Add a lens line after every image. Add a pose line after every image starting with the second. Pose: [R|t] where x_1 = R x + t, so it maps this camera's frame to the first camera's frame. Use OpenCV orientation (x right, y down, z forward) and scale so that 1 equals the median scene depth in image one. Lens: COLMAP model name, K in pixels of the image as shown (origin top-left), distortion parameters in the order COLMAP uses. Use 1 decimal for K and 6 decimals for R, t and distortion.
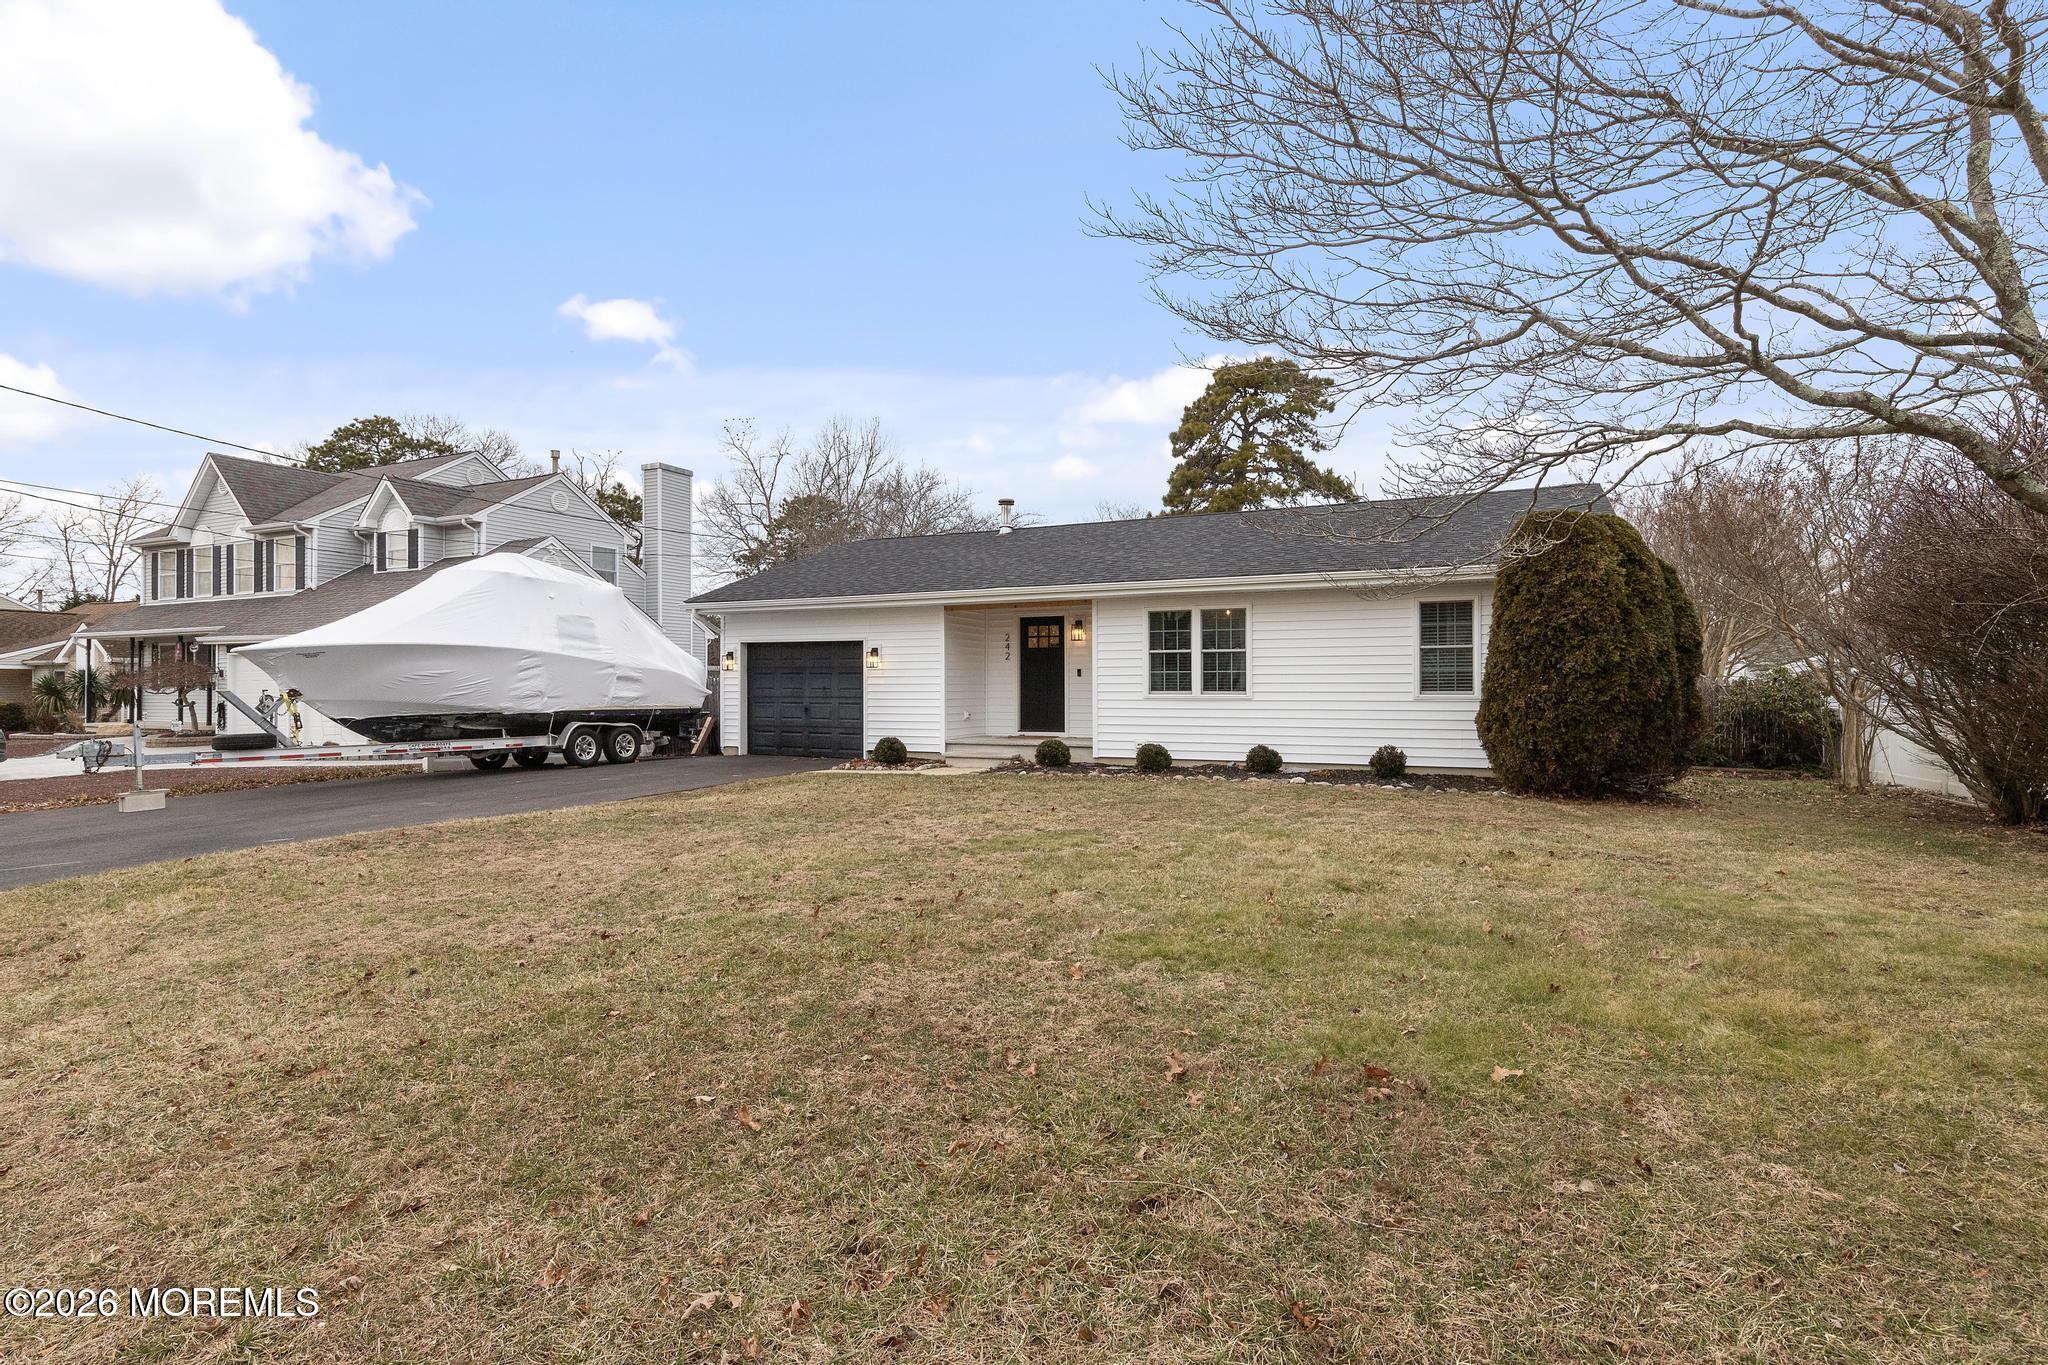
lens RADIAL K [[1079.0, 0, 1023.7], [0, 1079.0, 685.5], [0, 0, 1]] dist [0.002195, 0.000047]
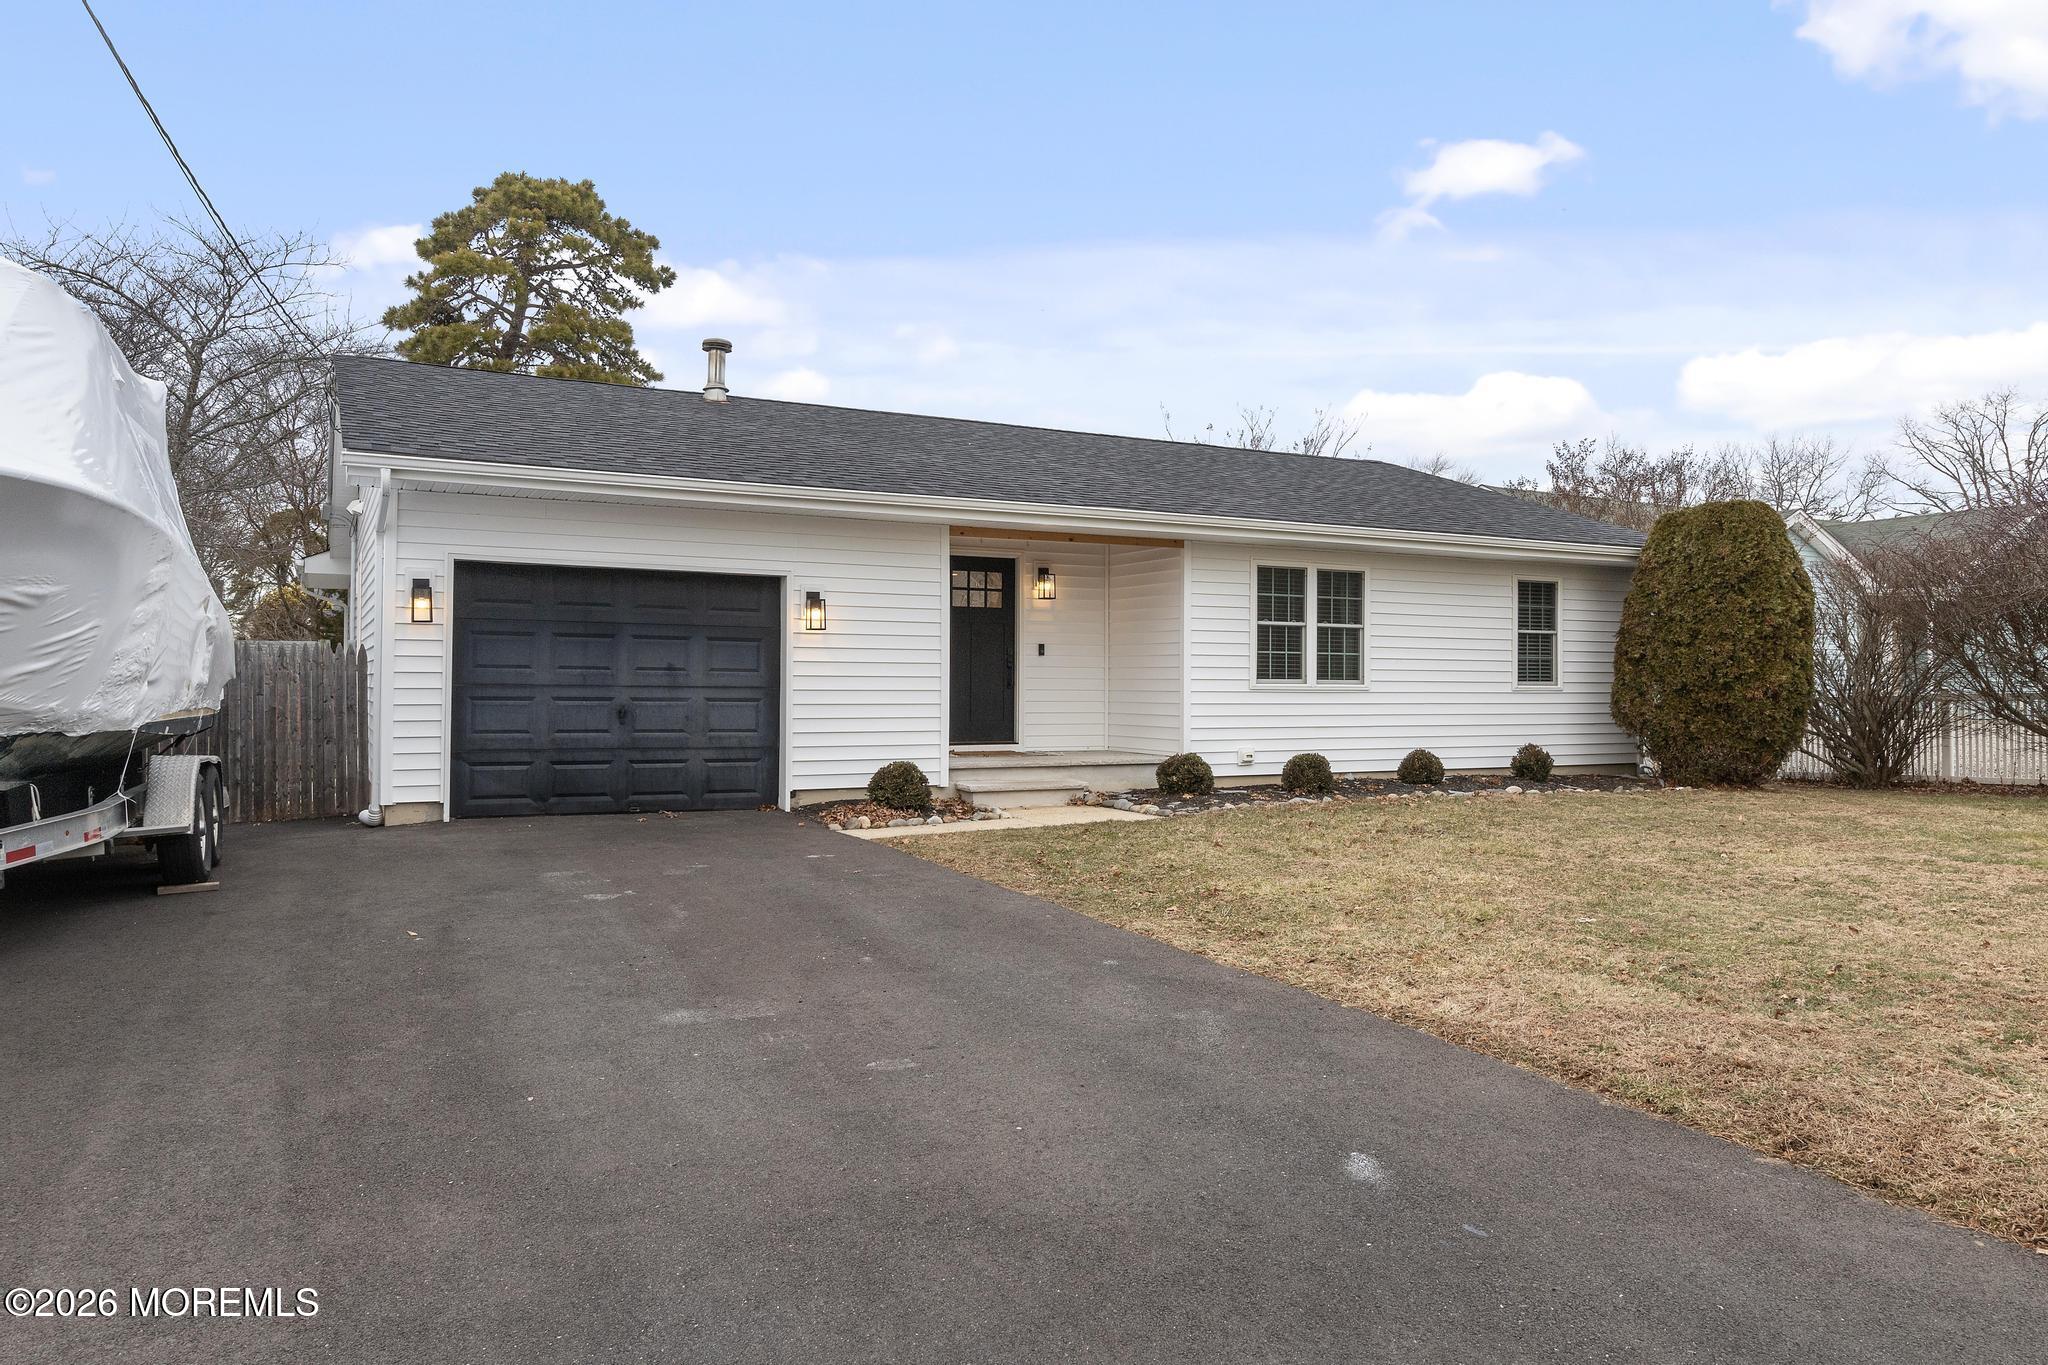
lens RADIAL K [[1442.2, 0, 1024.9], [0, 1442.2, 691.5], [0, 0, 1]] dist [-0.008306, -0.000652]
pose [[0.580260, 0.002032, 0.814429, -0.733362], [-0.006308, 0.999978, 0.001999, 0.012352], [-0.814407, -0.006297, 0.580260, 0.585027]]
